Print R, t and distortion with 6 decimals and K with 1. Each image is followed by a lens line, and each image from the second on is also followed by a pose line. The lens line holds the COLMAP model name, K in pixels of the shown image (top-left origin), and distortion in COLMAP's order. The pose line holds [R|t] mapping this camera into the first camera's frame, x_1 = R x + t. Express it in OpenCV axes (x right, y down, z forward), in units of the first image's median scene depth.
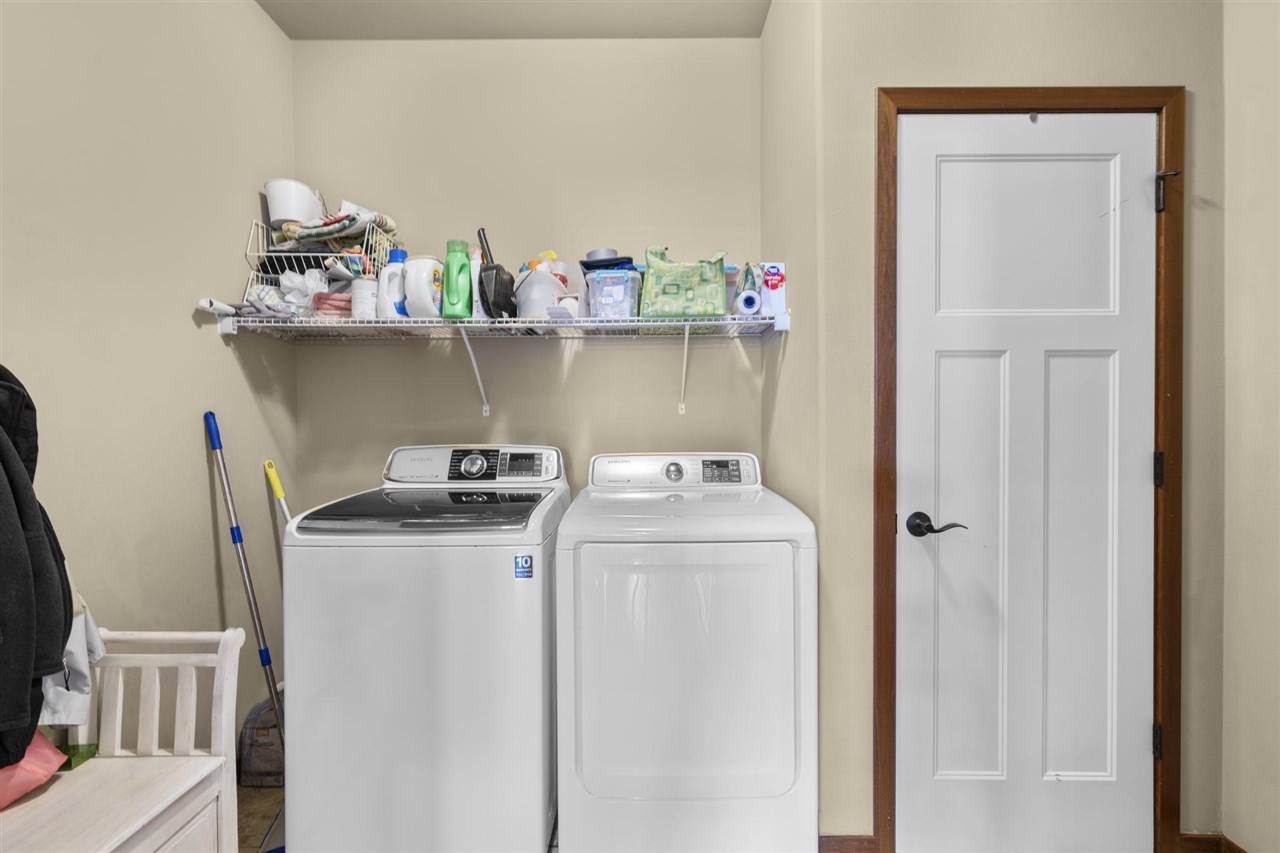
lens RADIAL K [[551.1, 0, 657.4], [0, 551.1, 424.7], [0, 0, 1]] dist [0.002003, -0.000078]
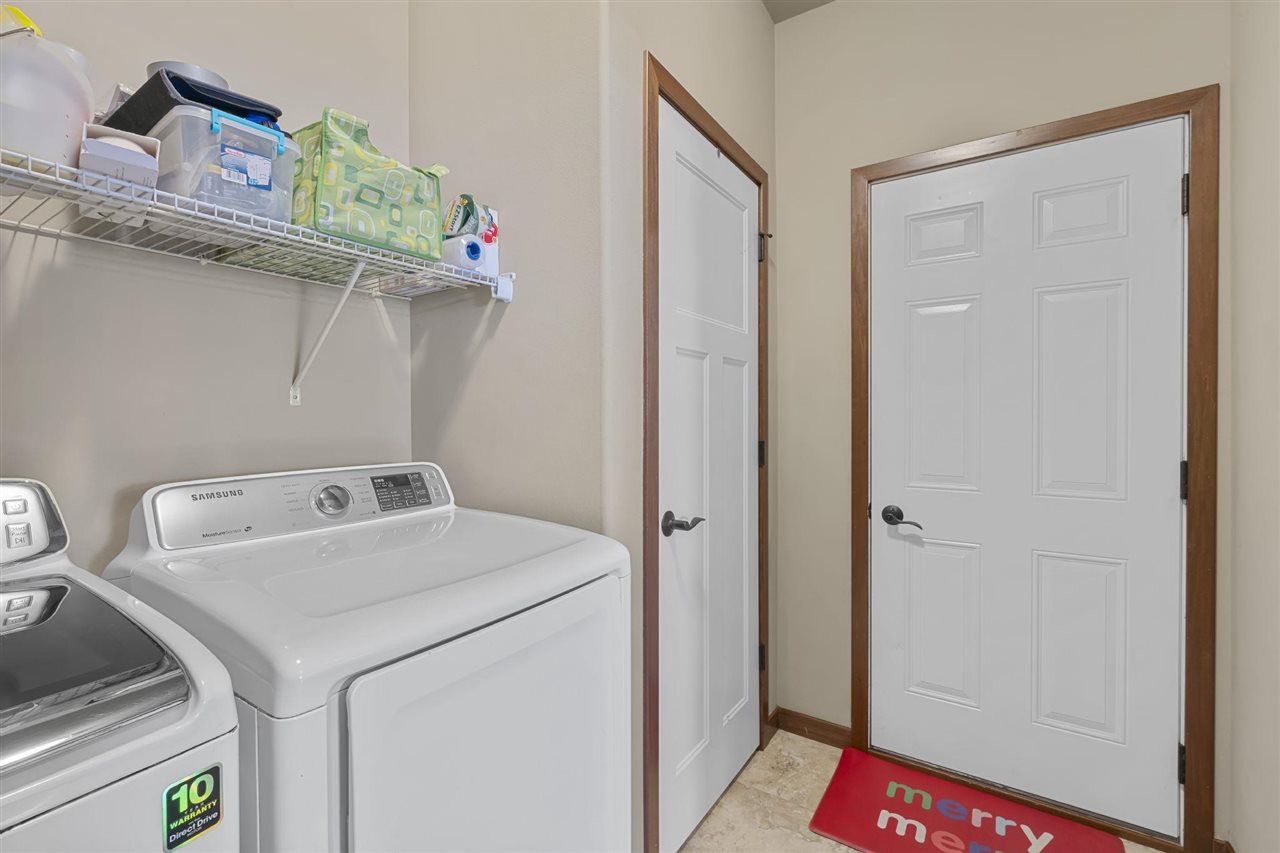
lens RADIAL K [[542.4, 0, 636.7], [0, 542.4, 419.1], [0, 0, 1]] dist [-0.000814, -0.000715]
pose [[0.572992, -0.001550, 0.819559, -0.290148], [0.003716, 0.999993, -0.000707, -0.002802], [-0.819552, 0.003451, 0.572994, 0.423993]]
